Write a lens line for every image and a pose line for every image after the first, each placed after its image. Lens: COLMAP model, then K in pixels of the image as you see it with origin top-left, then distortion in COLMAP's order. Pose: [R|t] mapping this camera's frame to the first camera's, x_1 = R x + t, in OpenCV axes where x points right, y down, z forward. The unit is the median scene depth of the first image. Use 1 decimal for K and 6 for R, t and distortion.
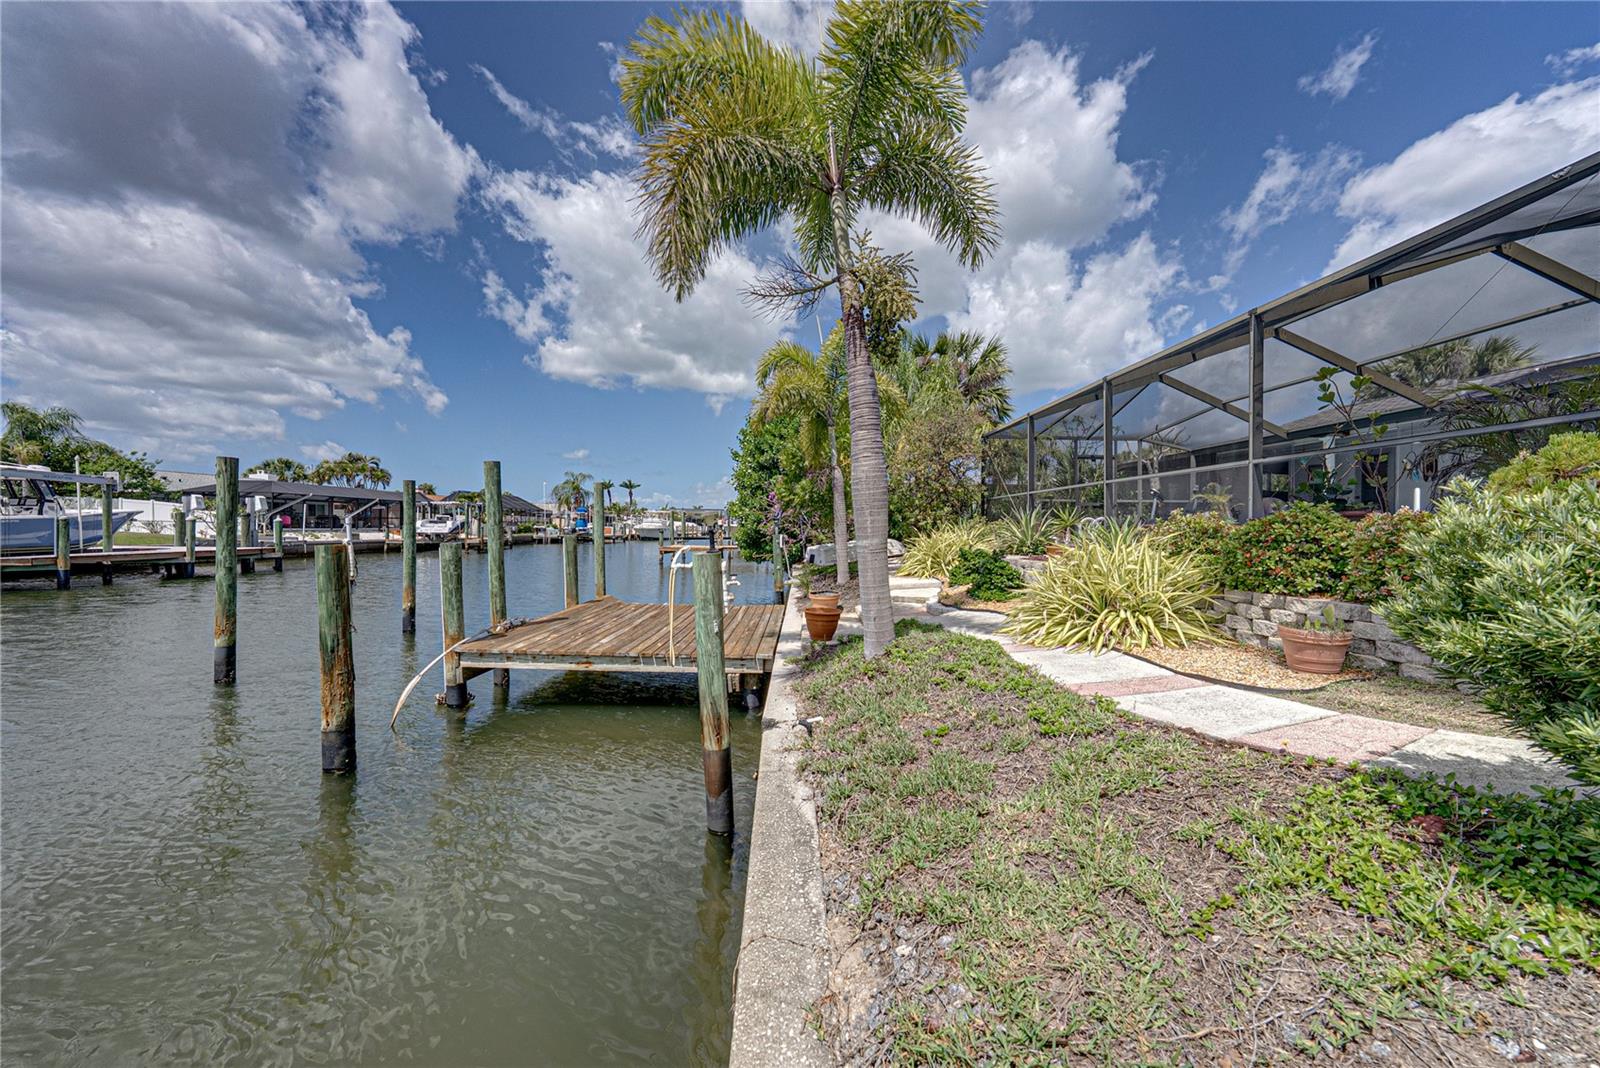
lens RADIAL K [[560.7, 0, 794.2], [0, 560.7, 528.6], [0, 0, 1]] dist [0.001624, 0.000401]
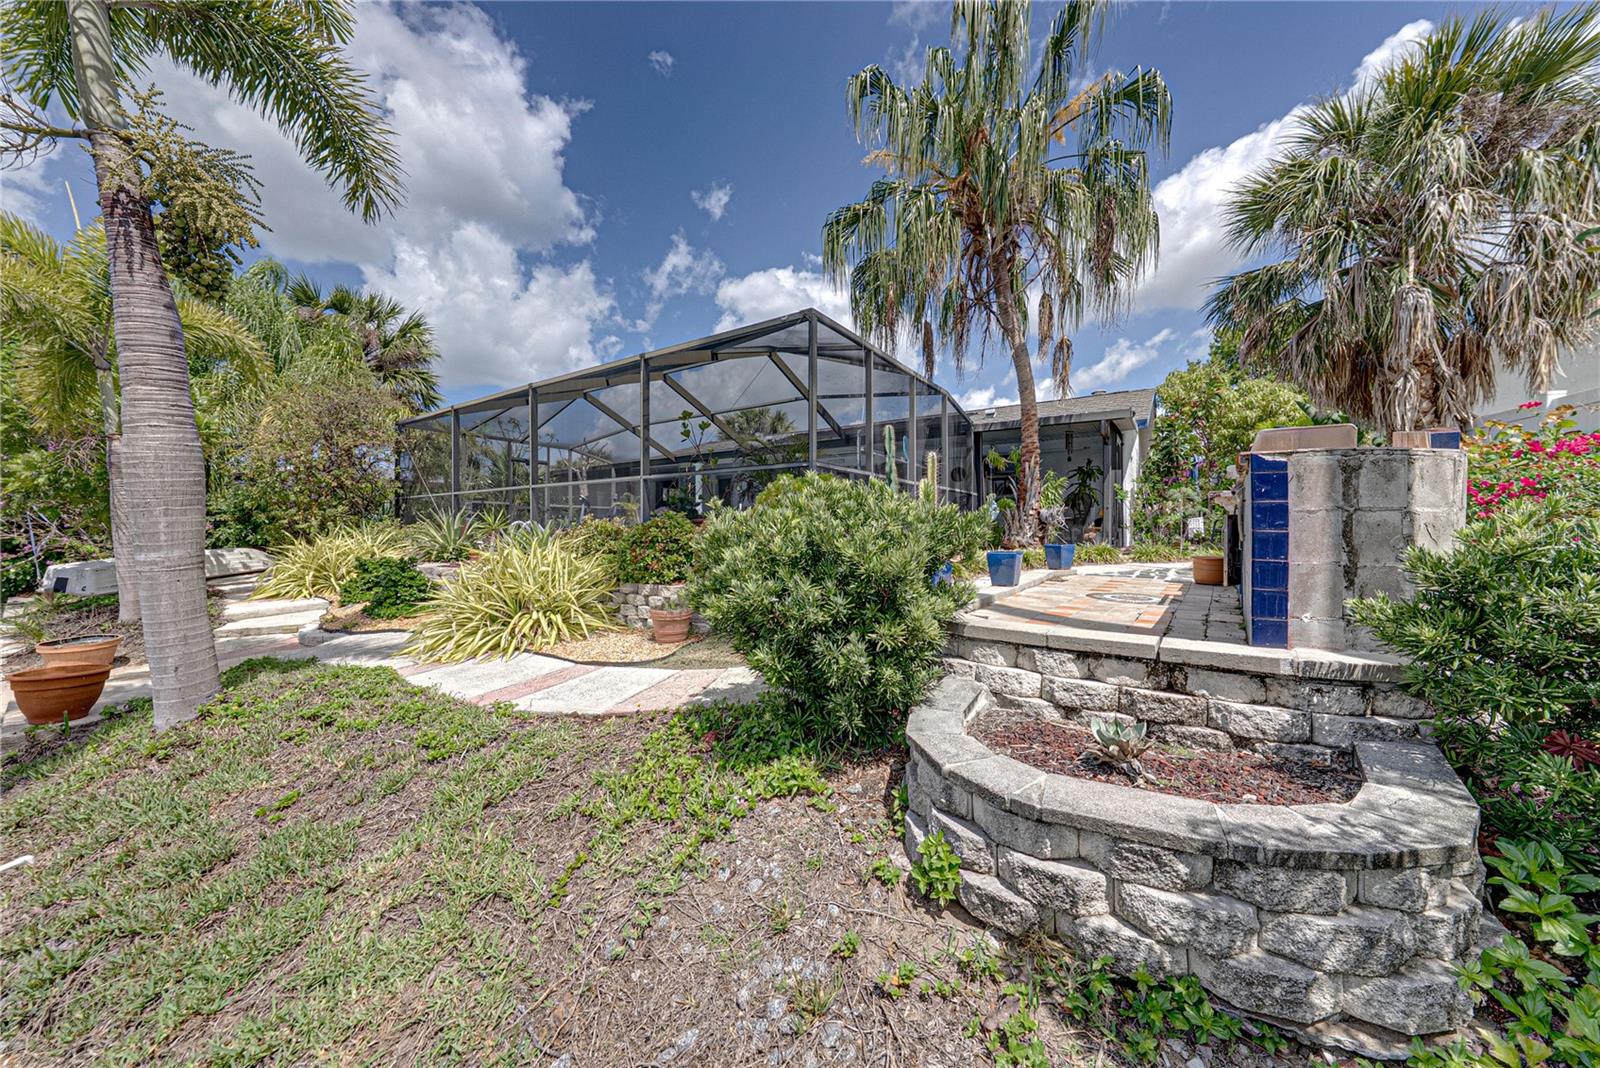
lens RADIAL K [[560.7, 0, 820.3], [0, 560.7, 522.1], [0, 0, 1]] dist [0.001624, 0.000401]
pose [[0.579826, 0.009078, 0.814690, 0.041938], [0.004771, 0.999883, -0.014538, -0.001215], [-0.814727, 0.012316, 0.579714, -0.023741]]
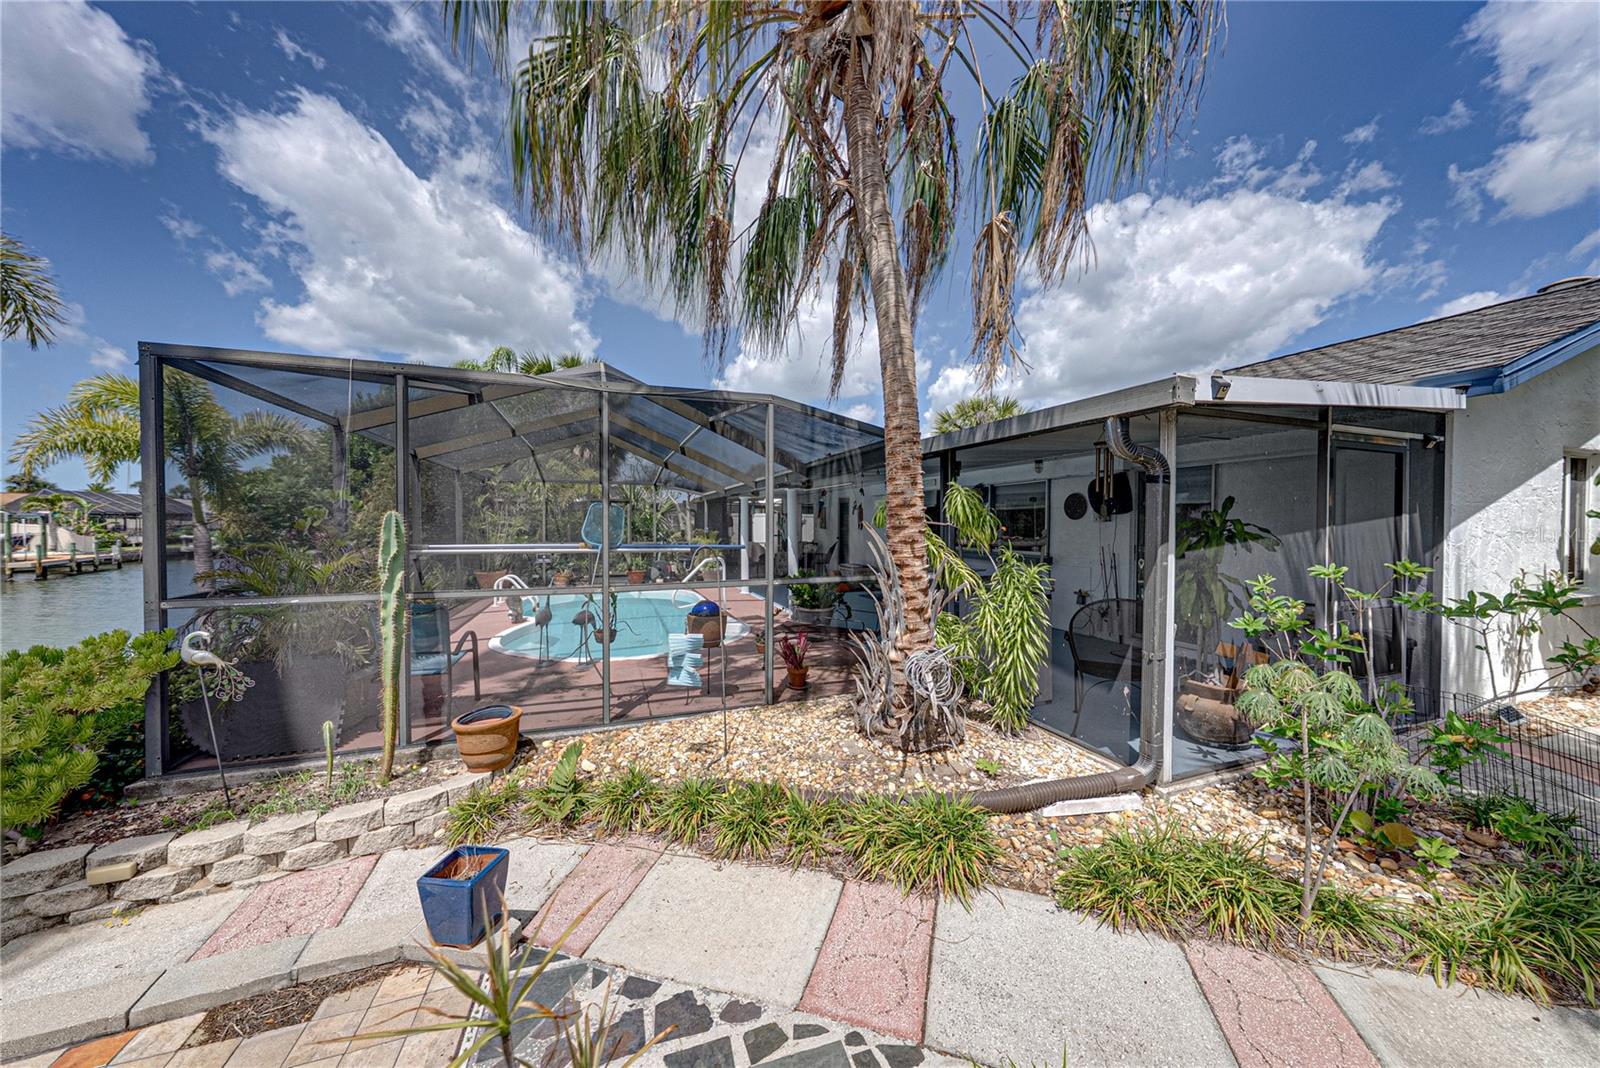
lens RADIAL K [[560.7, 0, 791.5], [0, 560.7, 534.2], [0, 0, 1]] dist [0.001624, 0.000401]
pose [[0.949959, -0.010000, 0.312213, 1.616752], [0.005003, 0.999846, 0.016804, -0.249595], [-0.312333, -0.014402, 0.949863, -0.235524]]
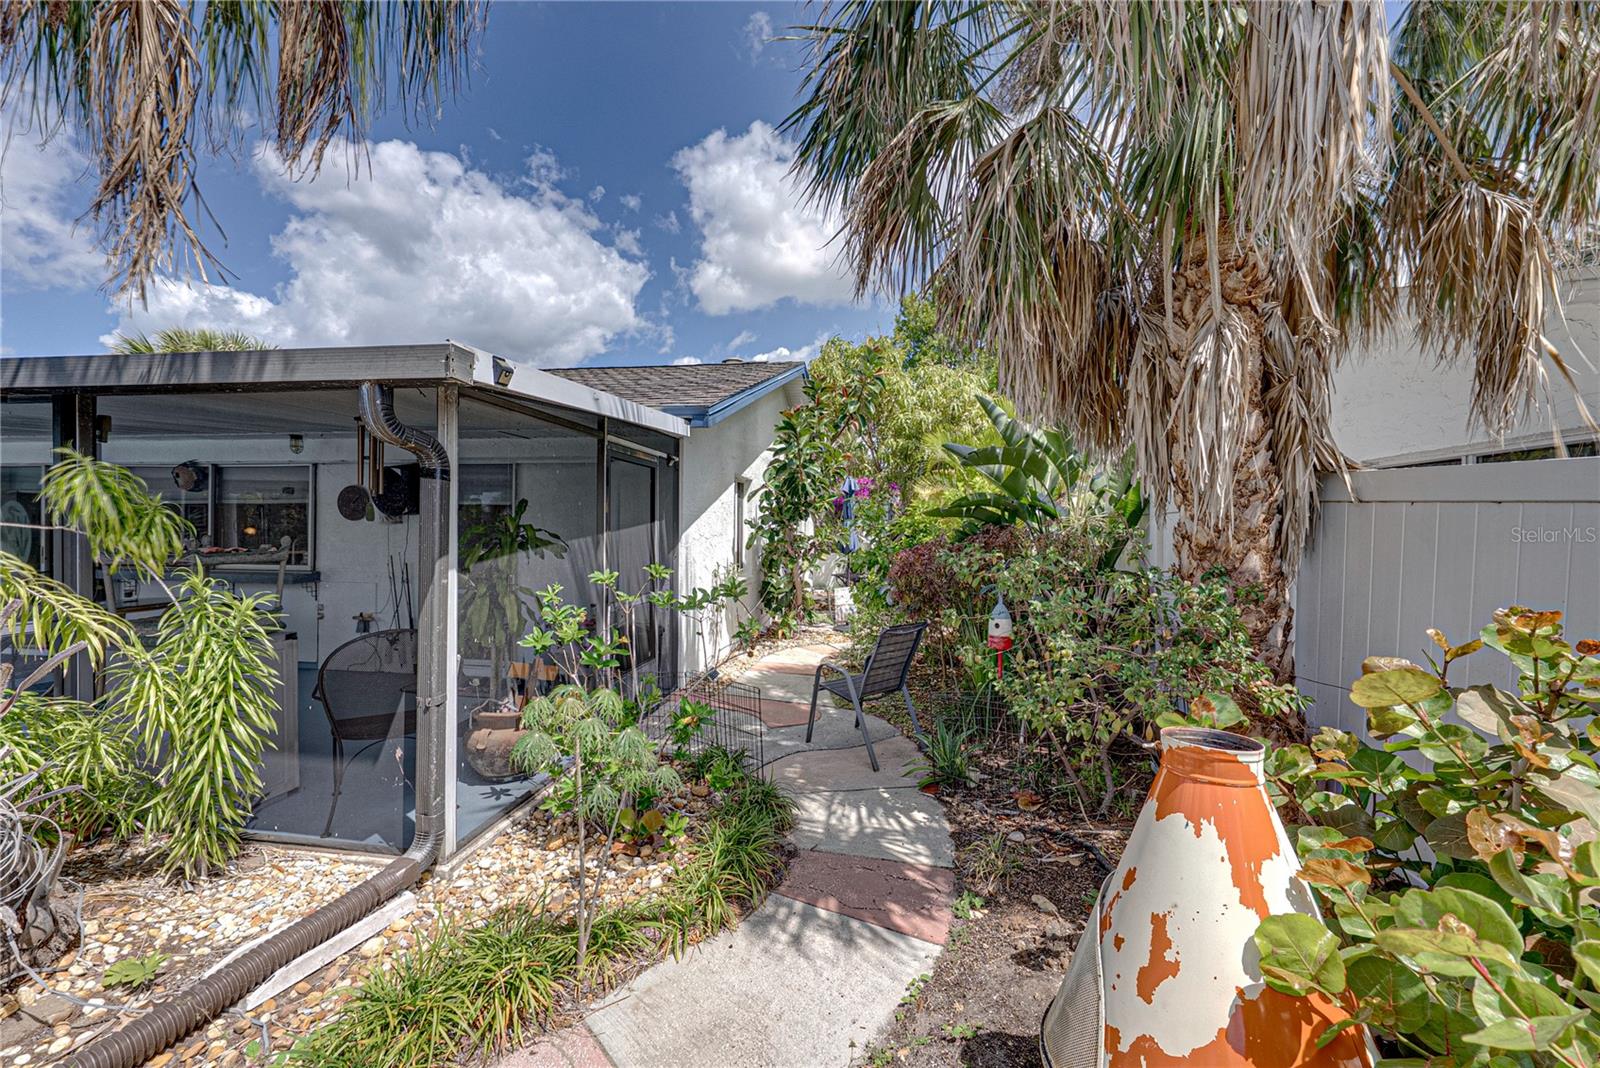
lens RADIAL K [[637.0, 0, 815.0], [0, 637.0, 533.9], [0, 0, 1]] dist [-0.007581, -0.001559]
pose [[0.182259, -0.011545, 0.983183, 1.716228], [-0.006672, 0.999894, 0.012978, -0.255477], [-0.983228, -0.008925, 0.182163, -0.194334]]
